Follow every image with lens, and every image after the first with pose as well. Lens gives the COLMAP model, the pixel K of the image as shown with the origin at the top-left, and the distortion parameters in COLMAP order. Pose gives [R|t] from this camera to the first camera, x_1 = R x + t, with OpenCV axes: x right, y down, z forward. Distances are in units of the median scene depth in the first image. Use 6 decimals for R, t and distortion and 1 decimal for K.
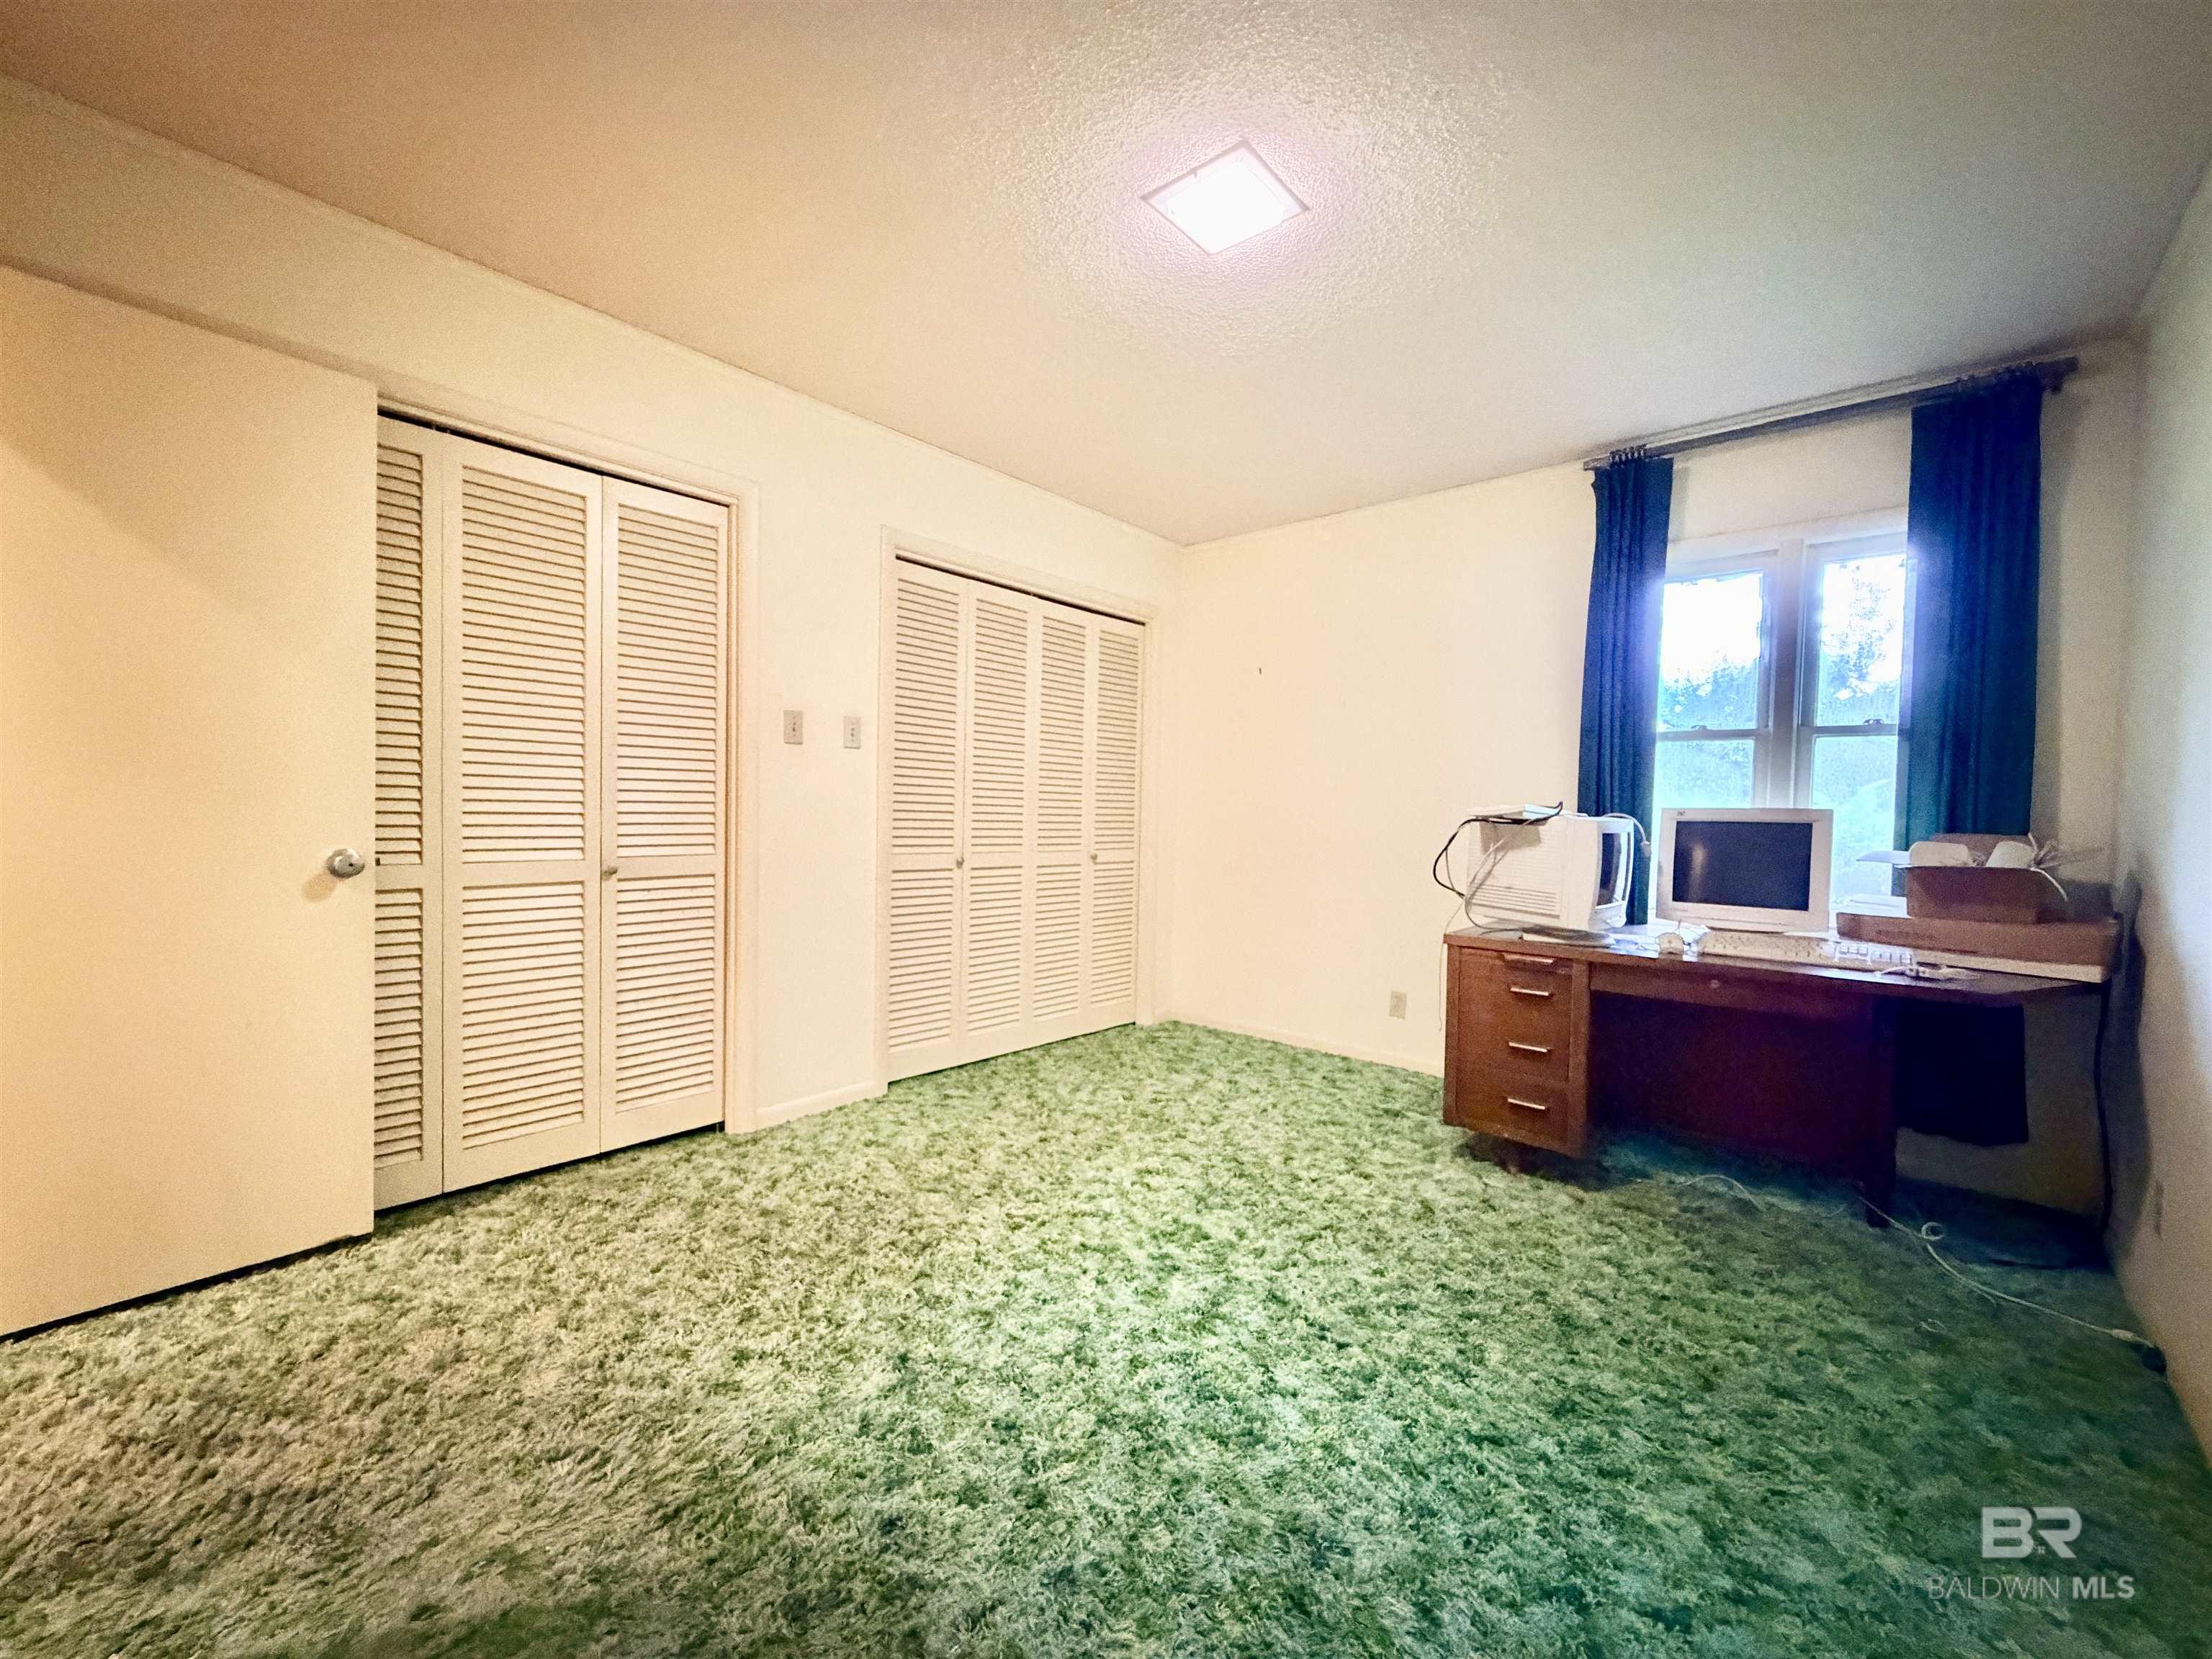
lens RADIAL K [[881.7, 0, 1096.9], [0, 881.7, 832.4], [0, 0, 1]] dist [-0.001529, -0.000454]
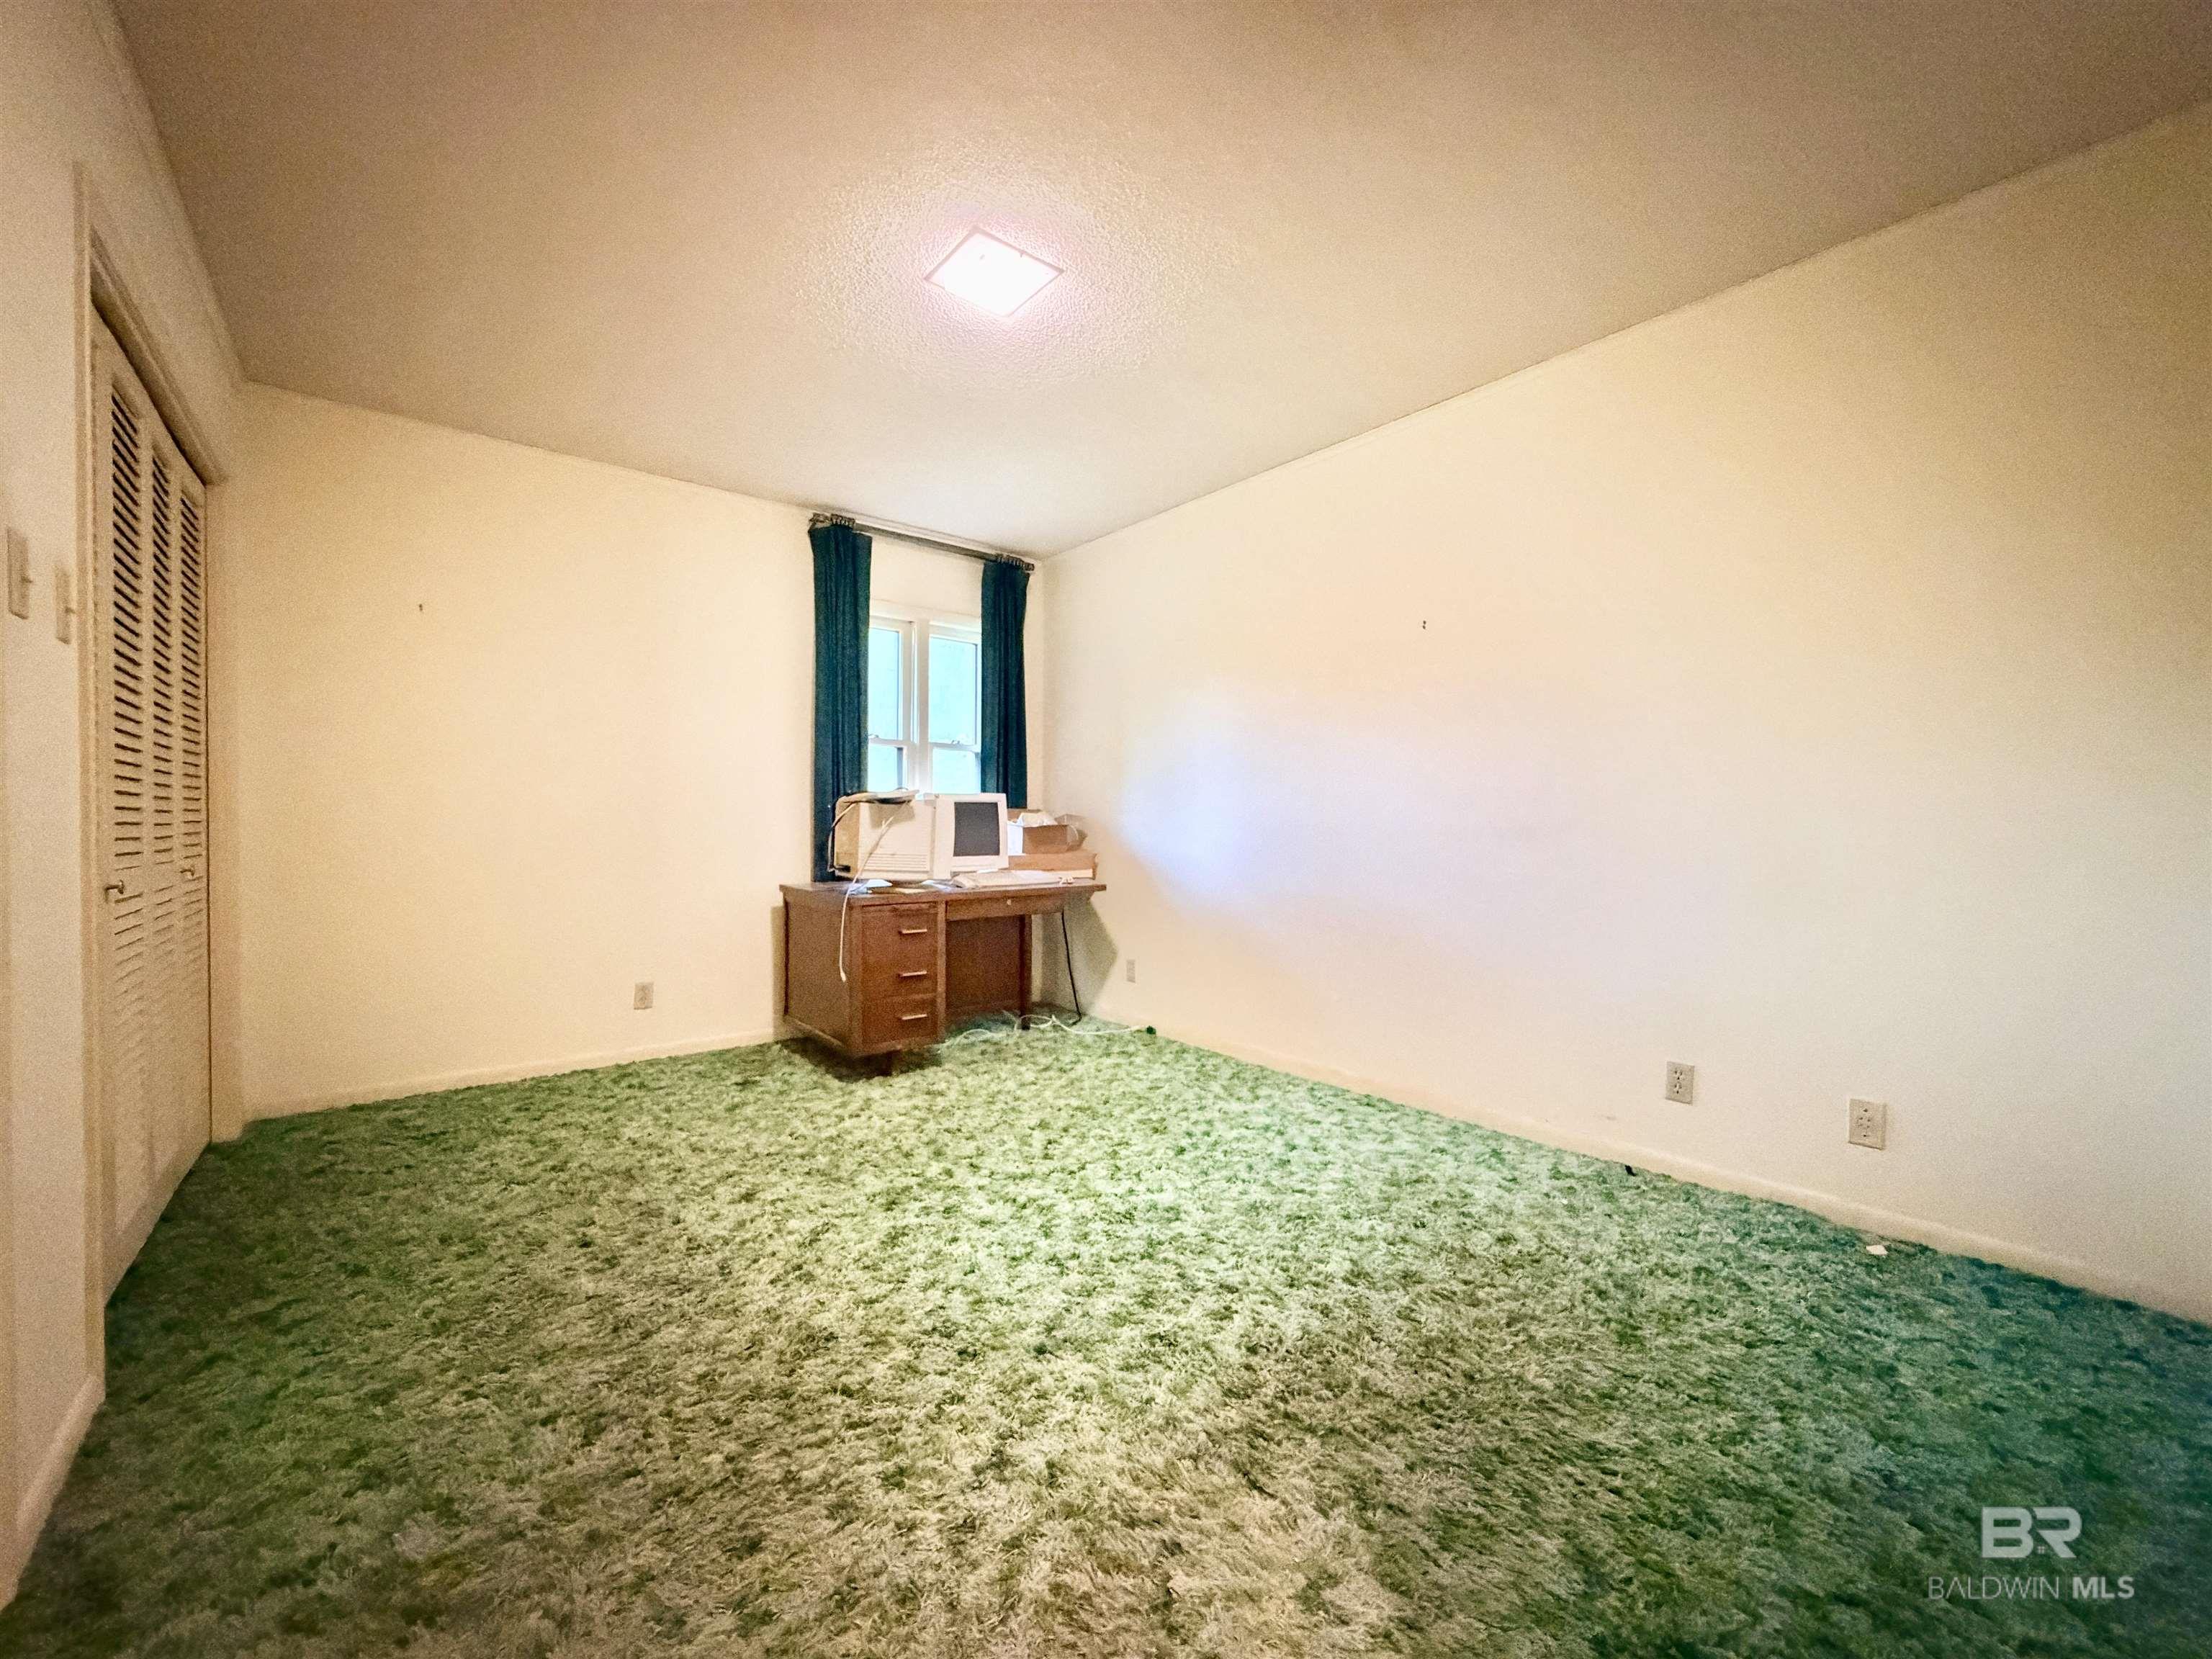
lens RADIAL K [[881.7, 0, 1096.9], [0, 881.7, 832.4], [0, 0, 1]] dist [-0.001529, -0.000454]
pose [[0.170755, -0.034443, 0.984711, -0.797010], [0.025752, 0.999203, 0.030485, 0.000211], [-0.984977, 0.020153, 0.171506, 0.528705]]
